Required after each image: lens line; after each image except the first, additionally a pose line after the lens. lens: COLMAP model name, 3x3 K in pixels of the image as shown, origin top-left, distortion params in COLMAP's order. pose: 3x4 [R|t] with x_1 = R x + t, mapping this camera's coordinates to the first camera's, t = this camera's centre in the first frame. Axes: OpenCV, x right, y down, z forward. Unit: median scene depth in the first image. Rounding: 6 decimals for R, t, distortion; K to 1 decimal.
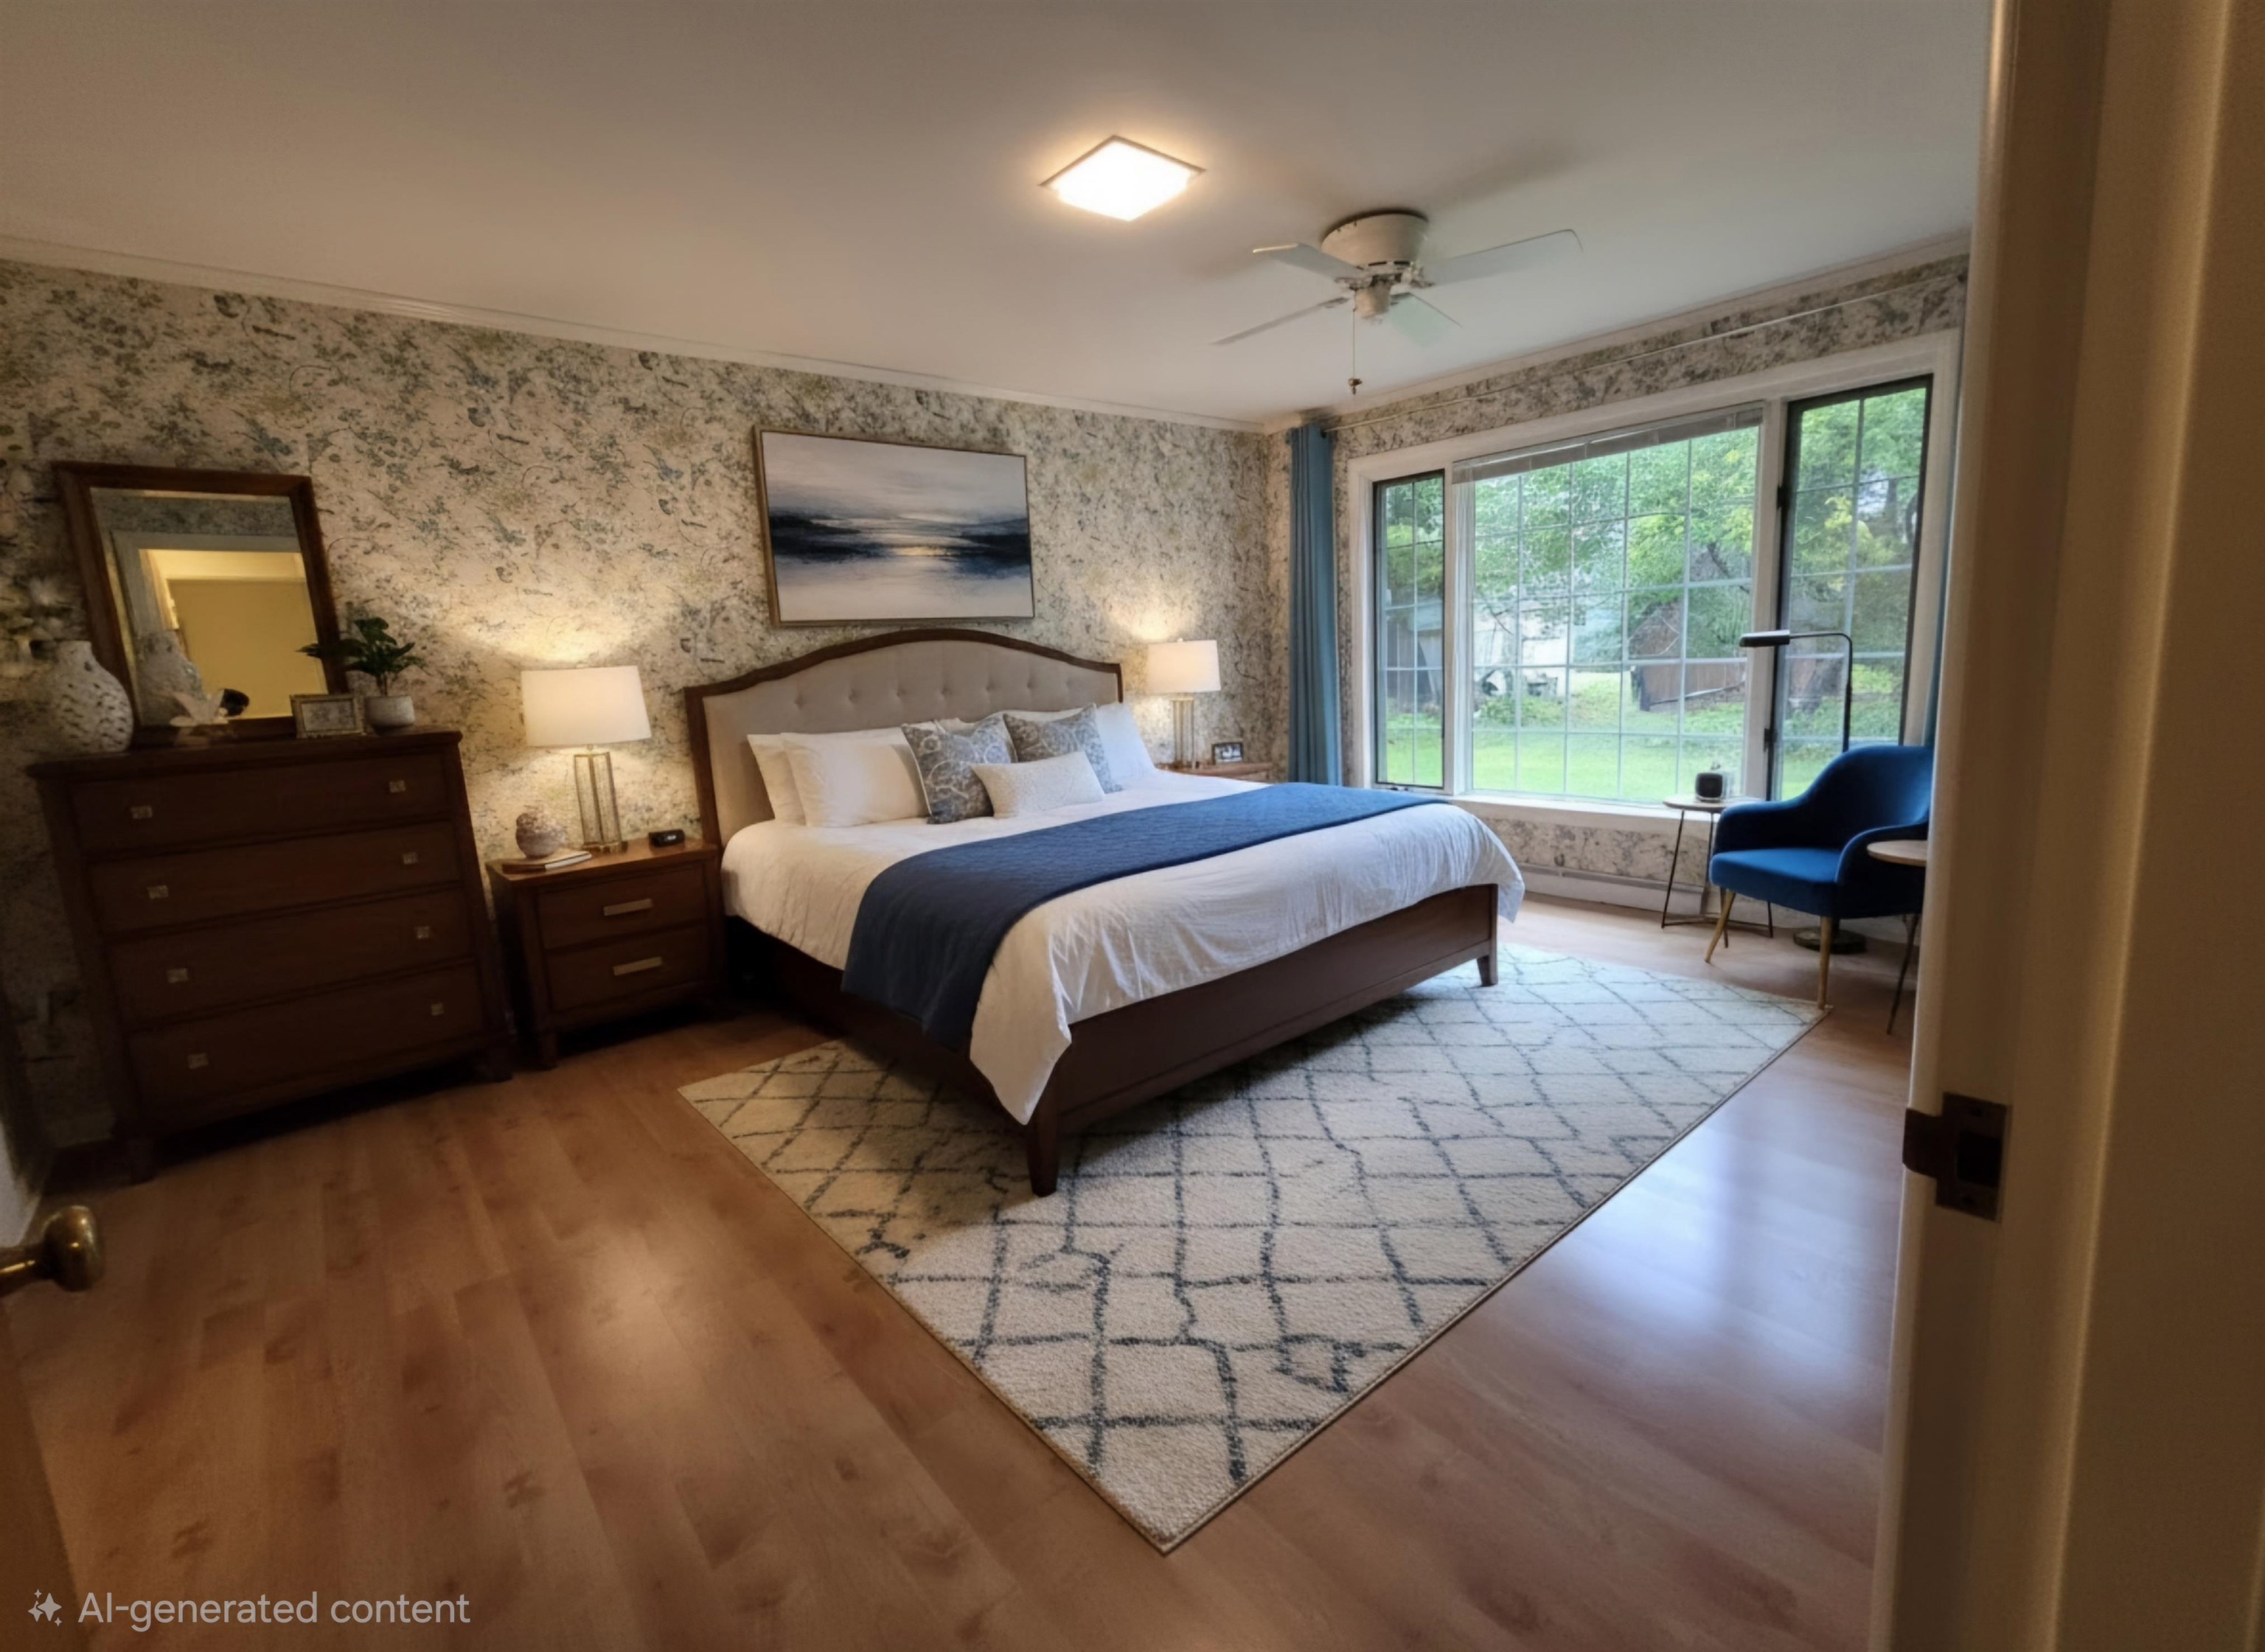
lens RADIAL K [[927.8, 0, 1132.5], [0, 927.8, 826.0], [0, 0, 1]] dist [-0.028275, -0.000001]
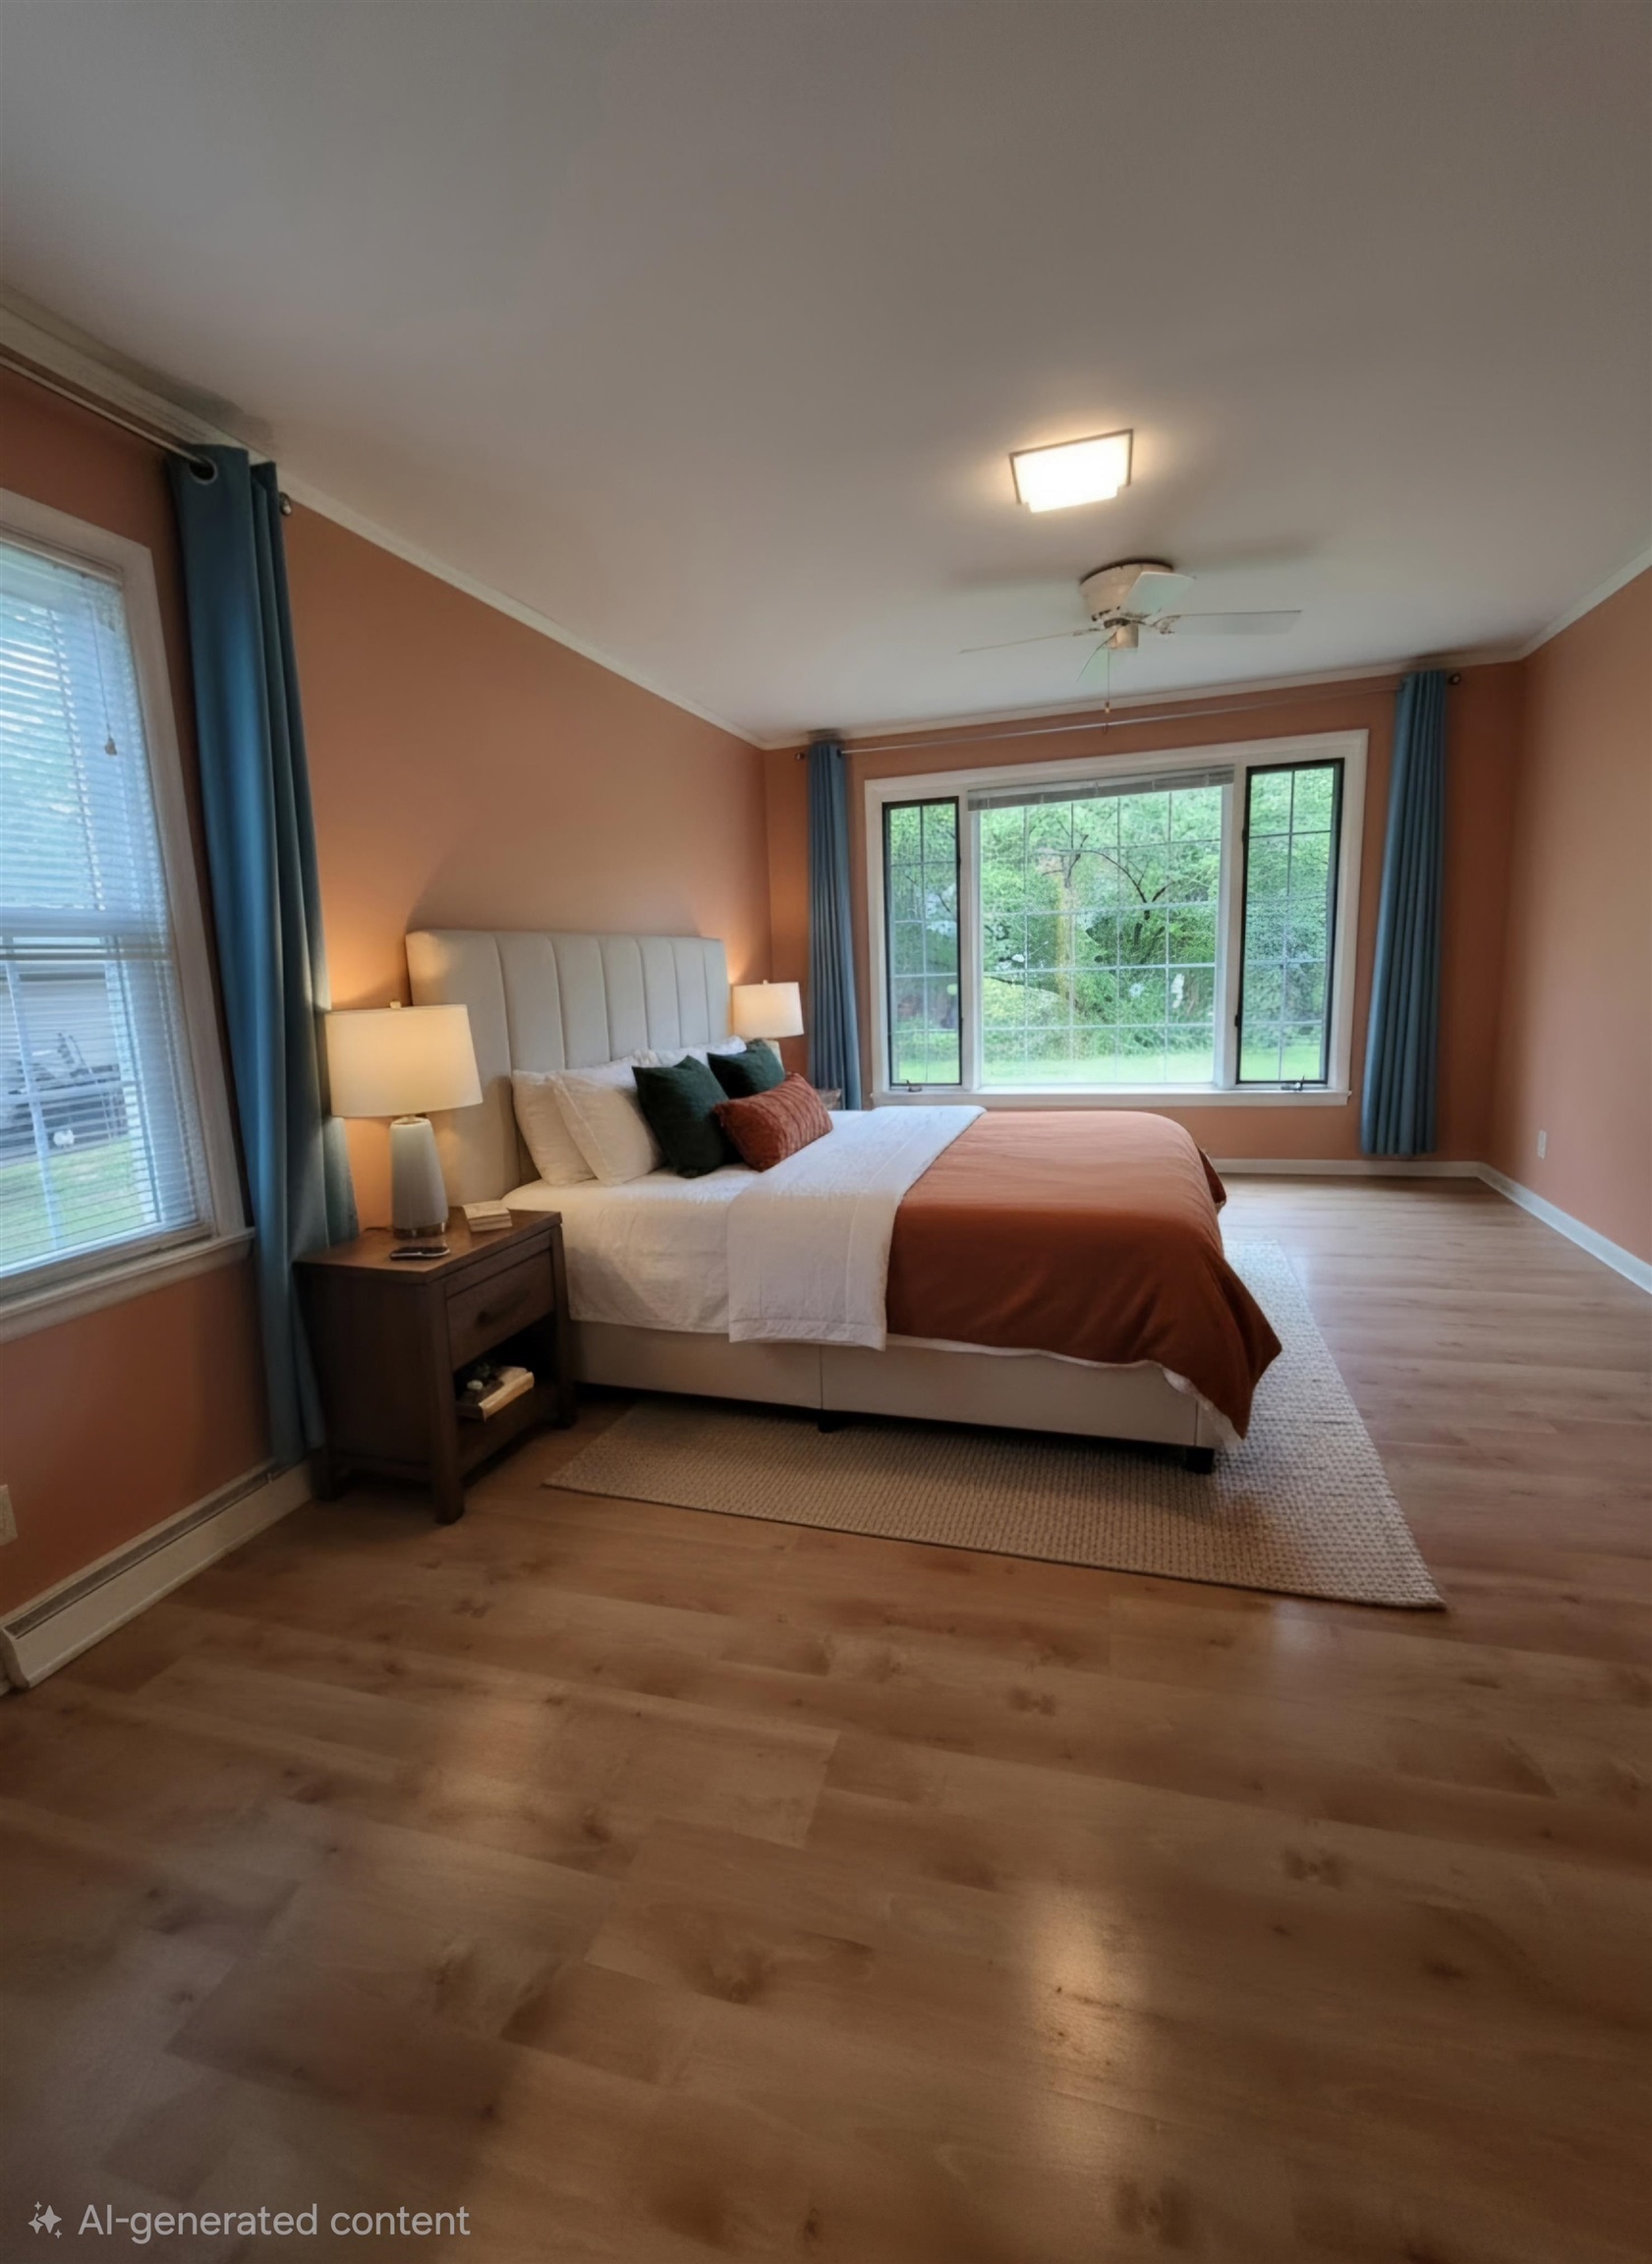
lens RADIAL K [[957.3, 0, 826.0], [0, 957.3, 1132.0], [0, 0, 1]] dist [-0.010178, -0.000115]
pose [[0.834004, -0.081003, 0.545780, -0.621625], [0.106431, 0.994206, -0.015080, 0.020304], [-0.541396, 0.070665, 0.837793, 0.205193]]
